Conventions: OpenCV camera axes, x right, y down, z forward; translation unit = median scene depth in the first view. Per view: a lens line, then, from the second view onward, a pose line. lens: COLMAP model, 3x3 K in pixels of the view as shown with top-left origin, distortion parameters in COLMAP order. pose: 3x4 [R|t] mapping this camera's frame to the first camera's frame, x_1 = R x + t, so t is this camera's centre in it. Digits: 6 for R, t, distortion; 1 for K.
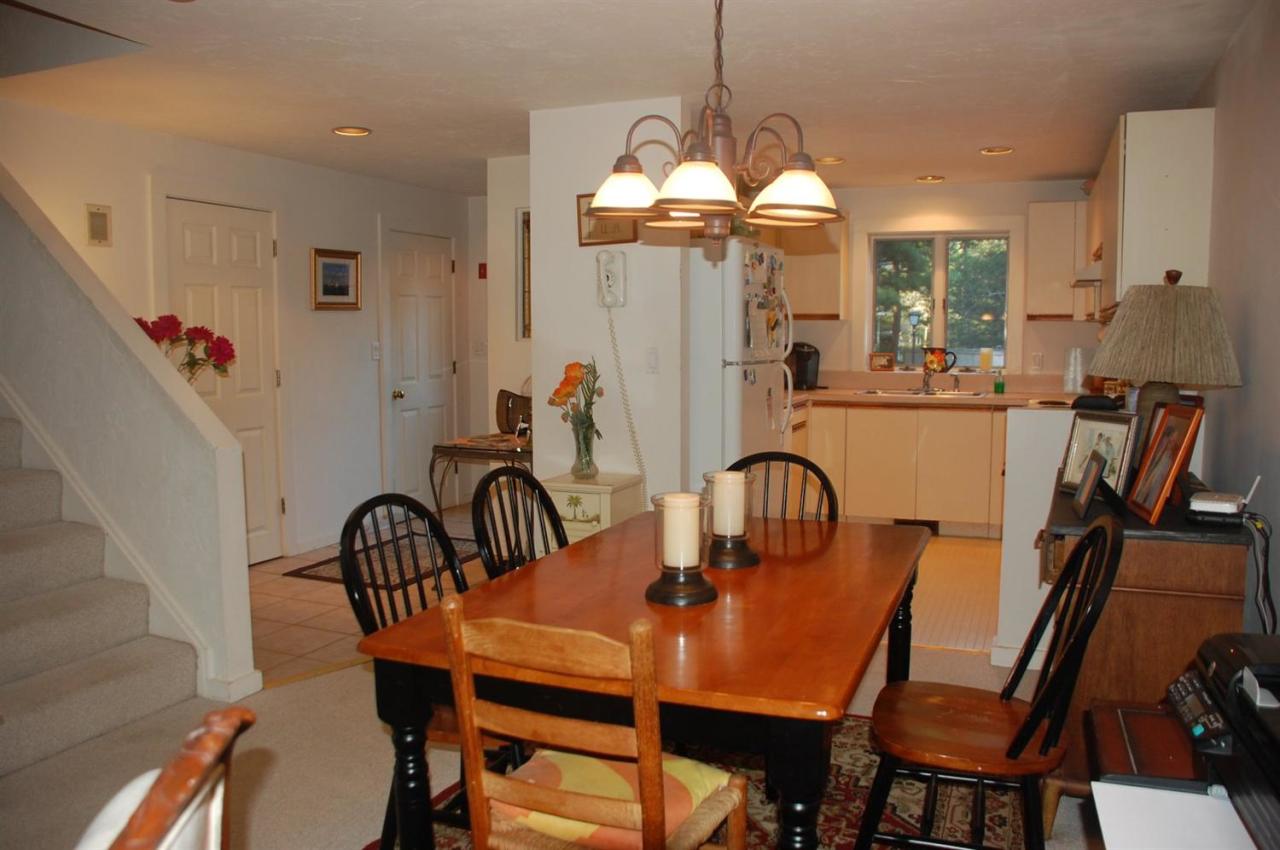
lens RADIAL K [[967.9, 0, 640.0], [0, 967.9, 425.0], [0, 0, 1]] dist [-0.169841, 0.124369]
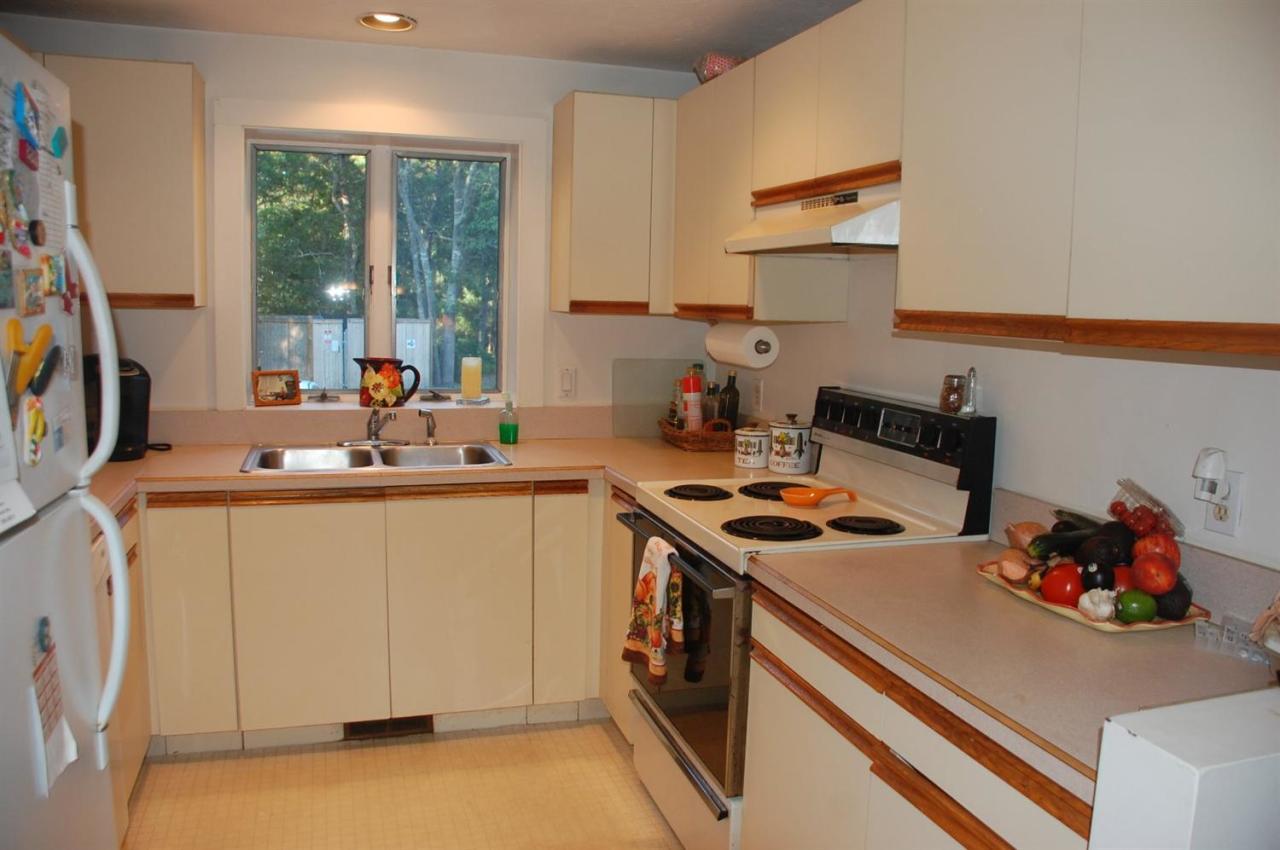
lens RADIAL K [[984.5, 0, 640.6], [0, 984.5, 431.5], [0, 0, 1]] dist [-0.173437, 0.134926]
pose [[0.759963, -0.063709, 0.646837, 0.069812], [0.033382, 0.997697, 0.059046, -0.069031], [-0.649109, -0.023280, 0.760339, 0.505095]]
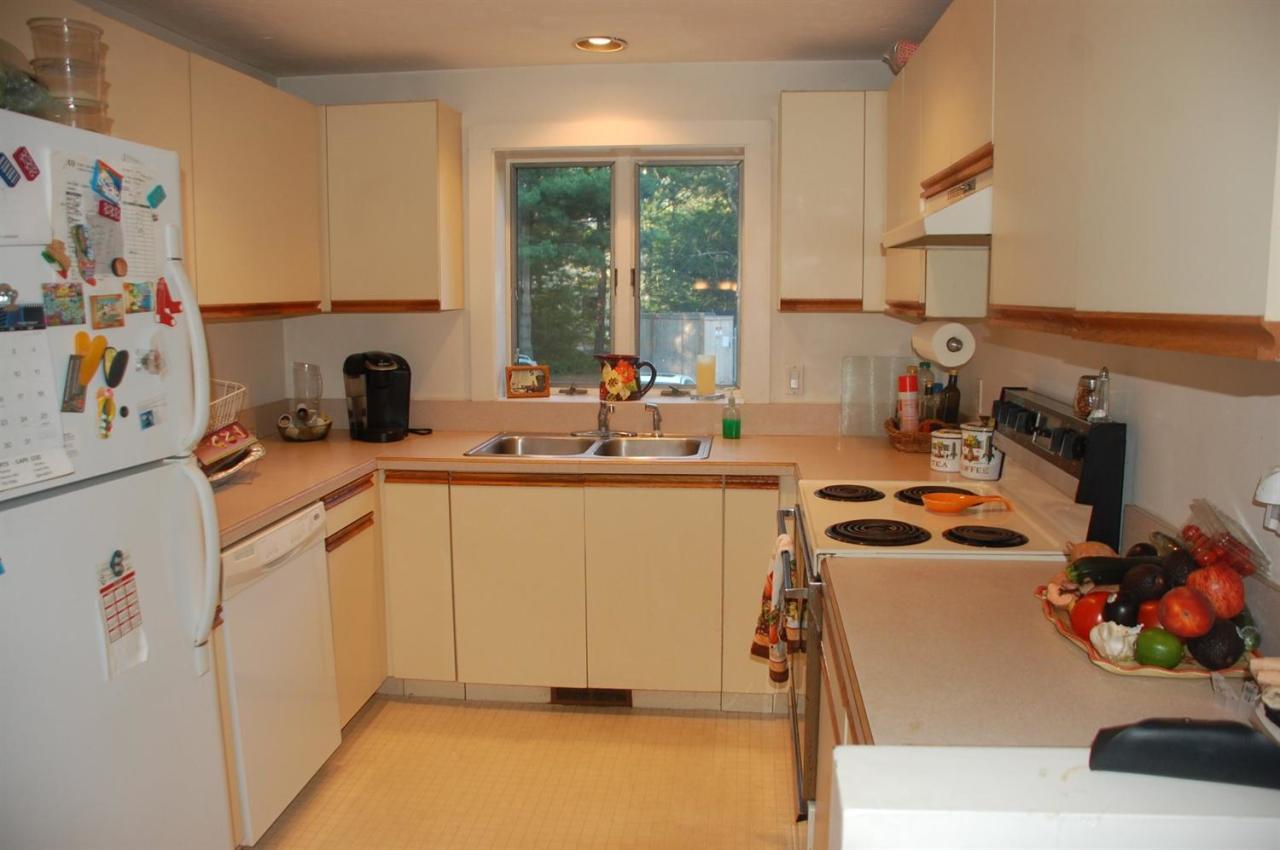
lens RADIAL K [[984.5, 0, 640.6], [0, 984.5, 431.5], [0, 0, 1]] dist [-0.173437, 0.134926]
pose [[0.956985, -0.040285, 0.287328, 0.155239], [0.026824, 0.998357, 0.050633, -0.066471], [-0.288896, -0.040747, 0.956493, 0.443415]]
